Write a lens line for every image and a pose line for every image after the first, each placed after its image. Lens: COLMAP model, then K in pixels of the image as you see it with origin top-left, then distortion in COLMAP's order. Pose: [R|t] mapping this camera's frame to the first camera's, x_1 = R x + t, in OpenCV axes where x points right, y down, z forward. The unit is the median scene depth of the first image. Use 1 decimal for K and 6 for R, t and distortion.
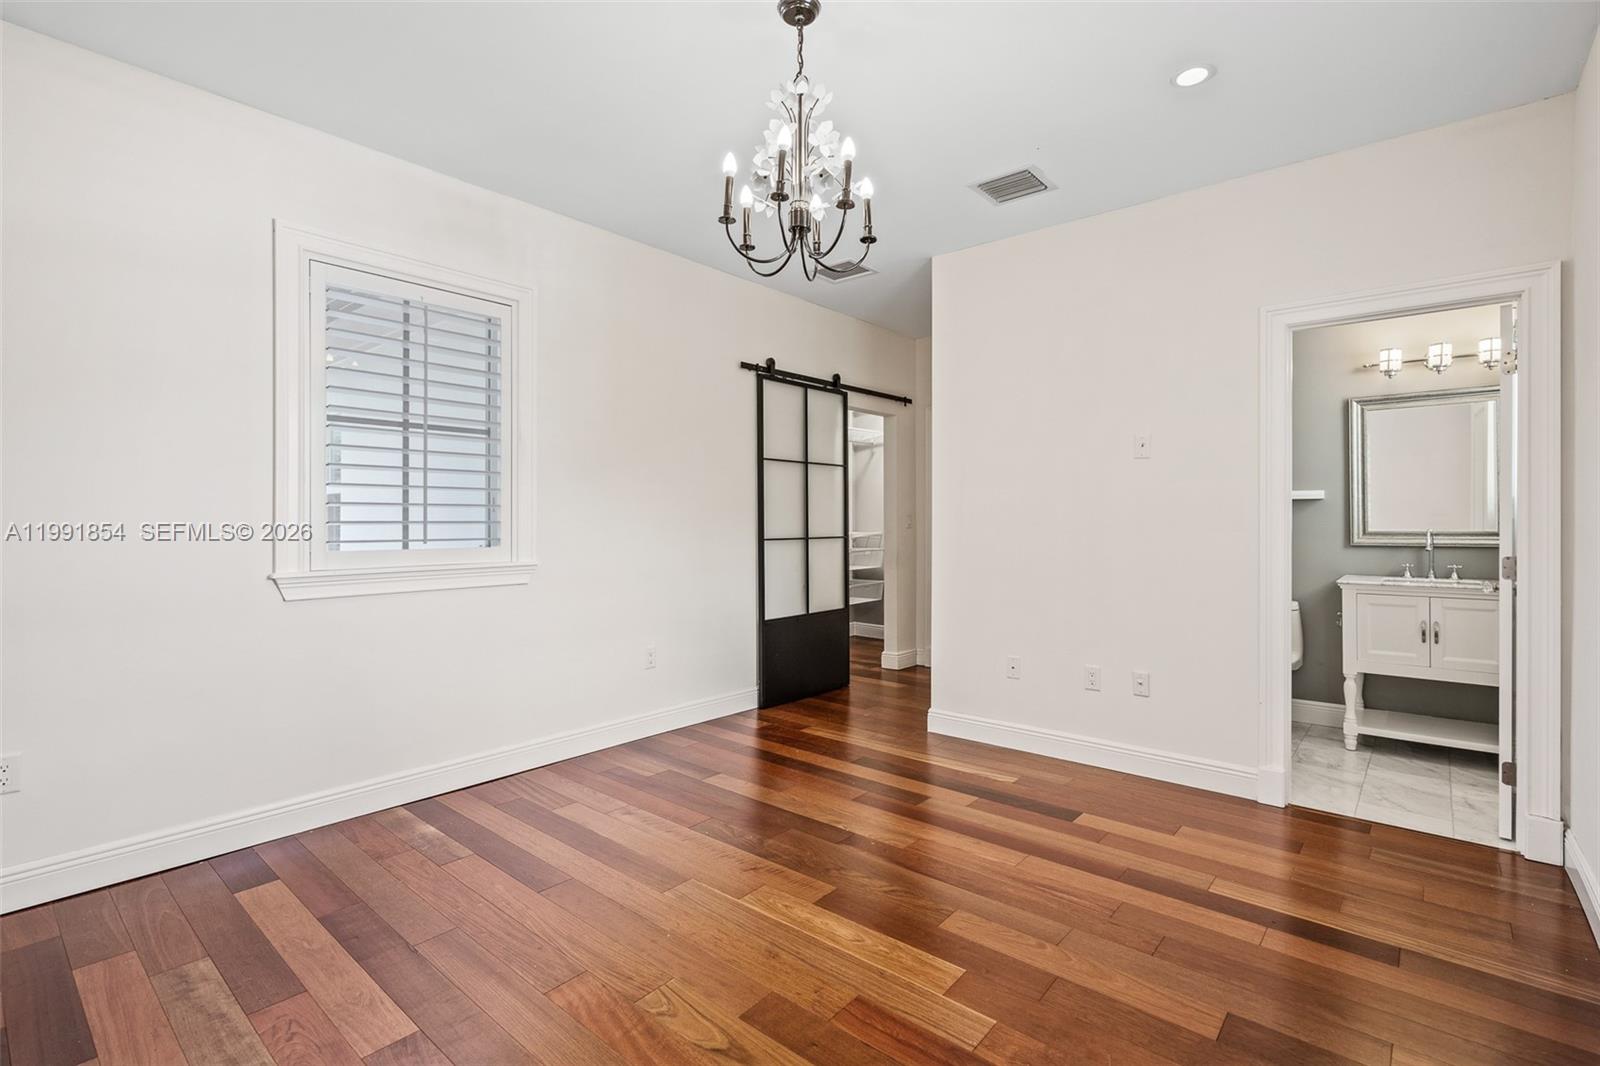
lens RADIAL K [[730.9, 0, 797.1], [0, 730.9, 526.6], [0, 0, 1]] dist [-0.001441, -0.000059]
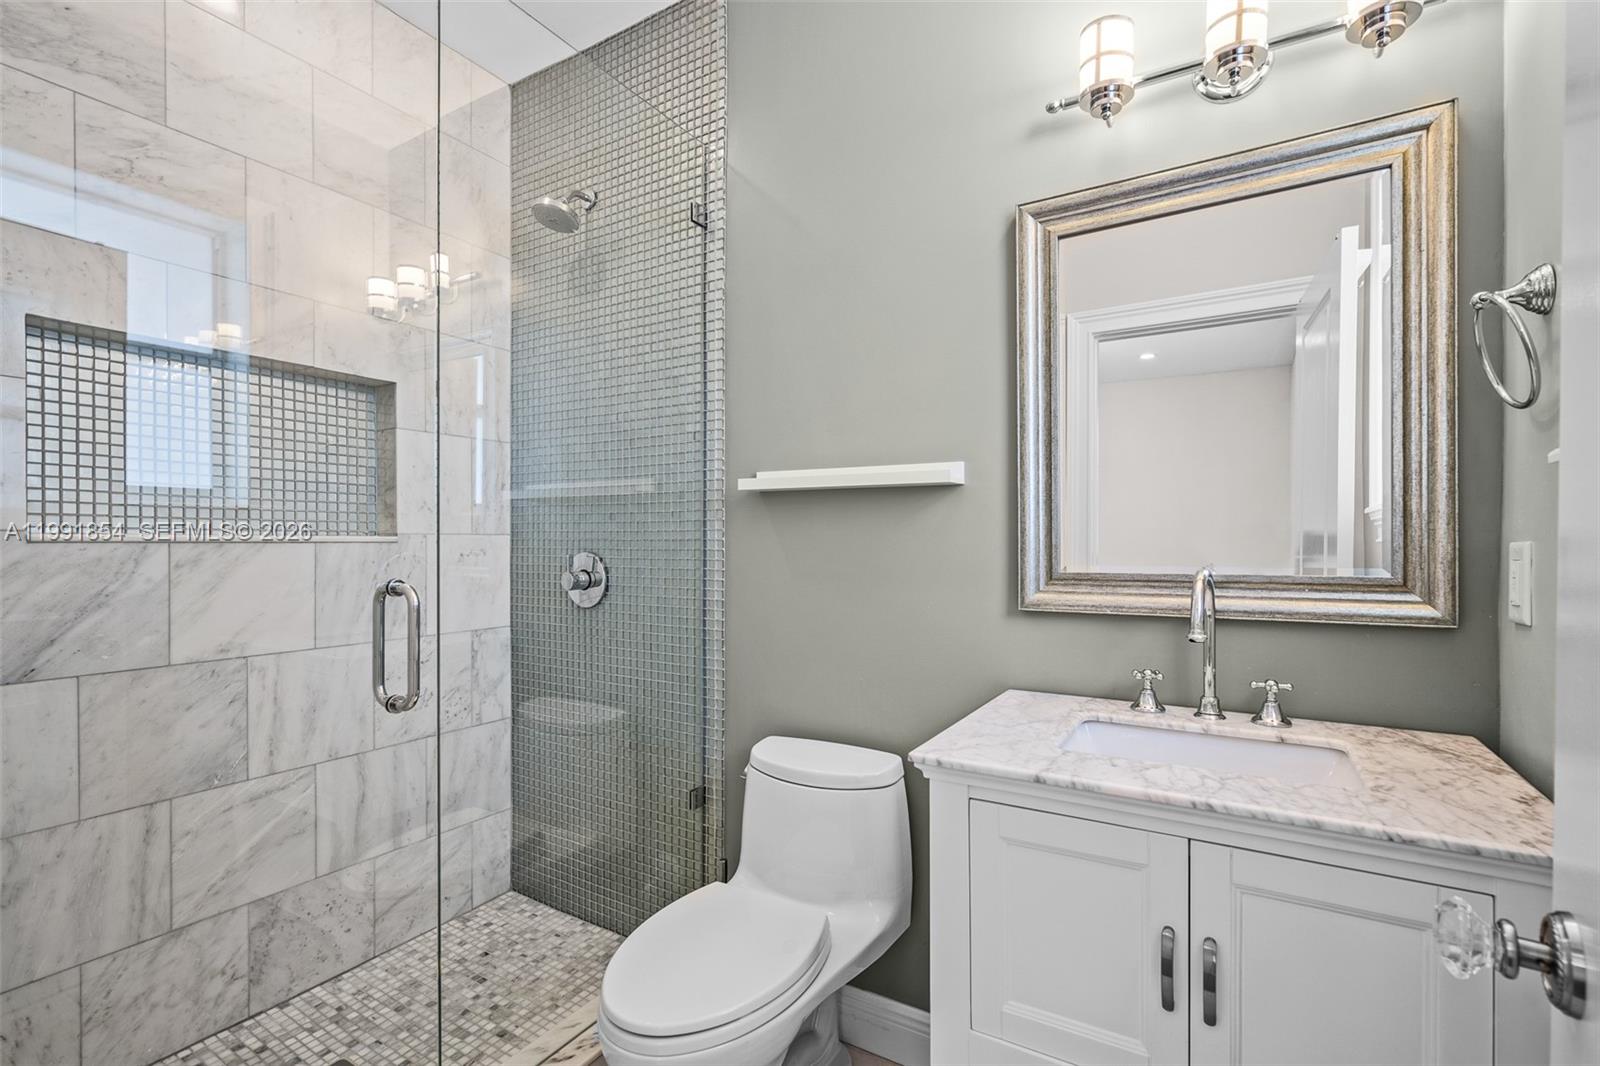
lens RADIAL K [[729.9, 0, 802.1], [0, 729.9, 553.4], [0, 0, 1]] dist [-0.001602, -0.000113]
pose [[0.986109, 0.002802, 0.166077, 0.616029], [-0.002107, 0.999988, -0.004359, -0.000577], [-0.166088, 0.003948, 0.986103, 0.686784]]
